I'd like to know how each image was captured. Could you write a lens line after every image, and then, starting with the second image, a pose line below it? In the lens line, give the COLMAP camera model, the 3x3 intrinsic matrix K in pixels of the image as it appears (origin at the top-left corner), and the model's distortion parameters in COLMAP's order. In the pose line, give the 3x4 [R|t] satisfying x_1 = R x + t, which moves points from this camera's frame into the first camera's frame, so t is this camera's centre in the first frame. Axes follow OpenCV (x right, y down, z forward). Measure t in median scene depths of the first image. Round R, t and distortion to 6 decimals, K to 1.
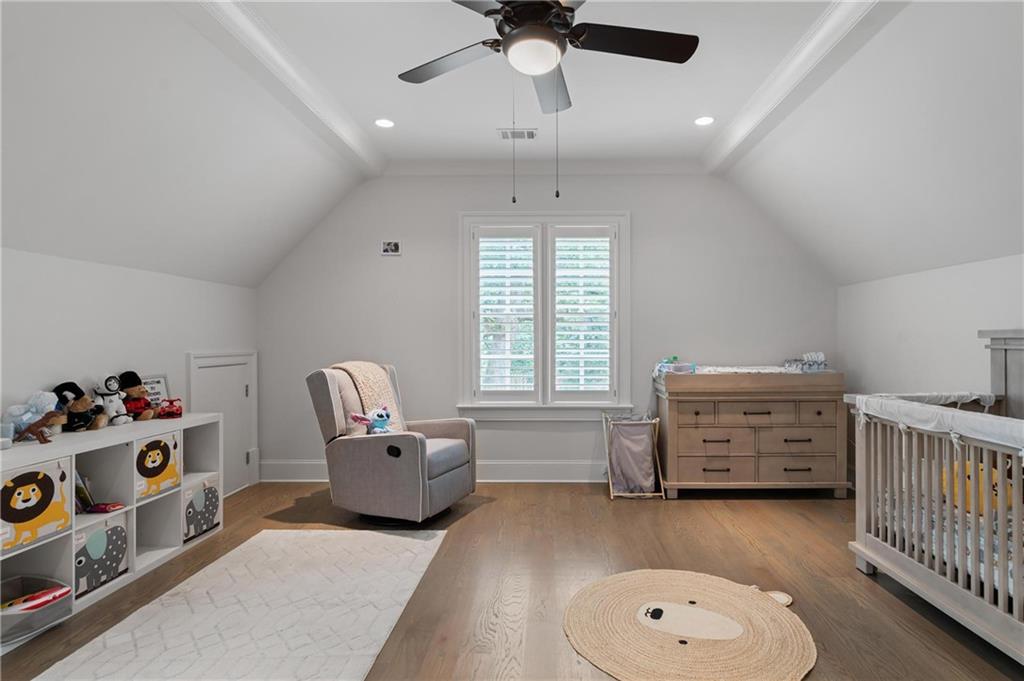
lens RADIAL K [[519.6, 0, 514.9], [0, 519.6, 345.6], [0, 0, 1]] dist [-0.006139, -0.001751]
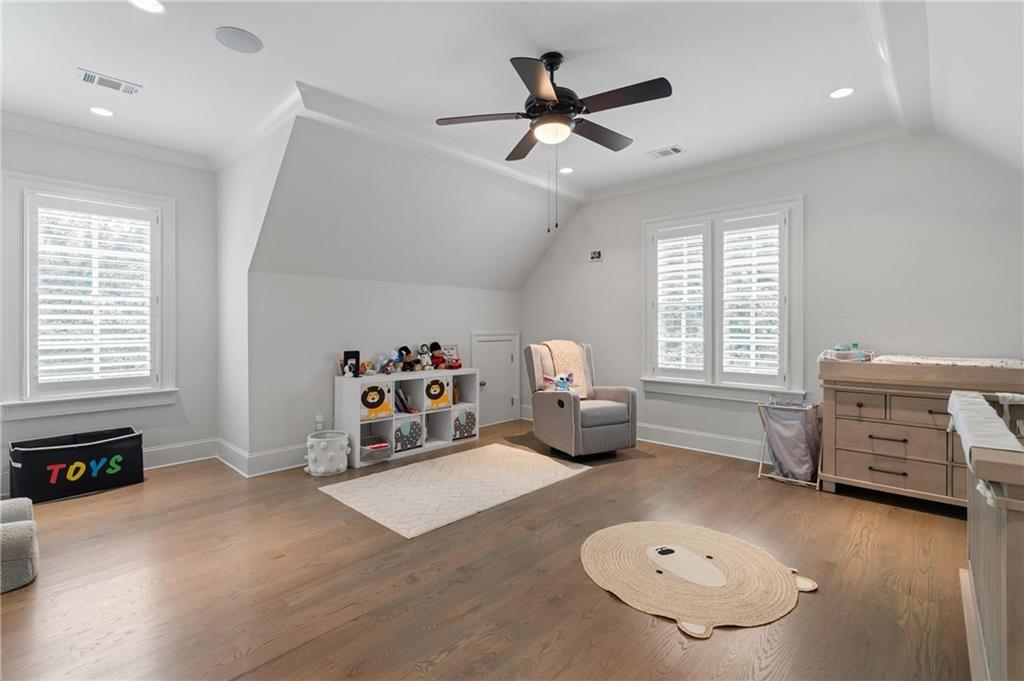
lens RADIAL K [[472.9, 0, 509.7], [0, 472.9, 330.4], [0, 0, 1]] dist [-0.012549, -0.000010]
pose [[0.730300, 0.008982, -0.683068, 0.464316], [-0.008410, 0.999956, 0.004158, -0.000559], [0.683075, 0.002708, 0.730343, -0.032327]]
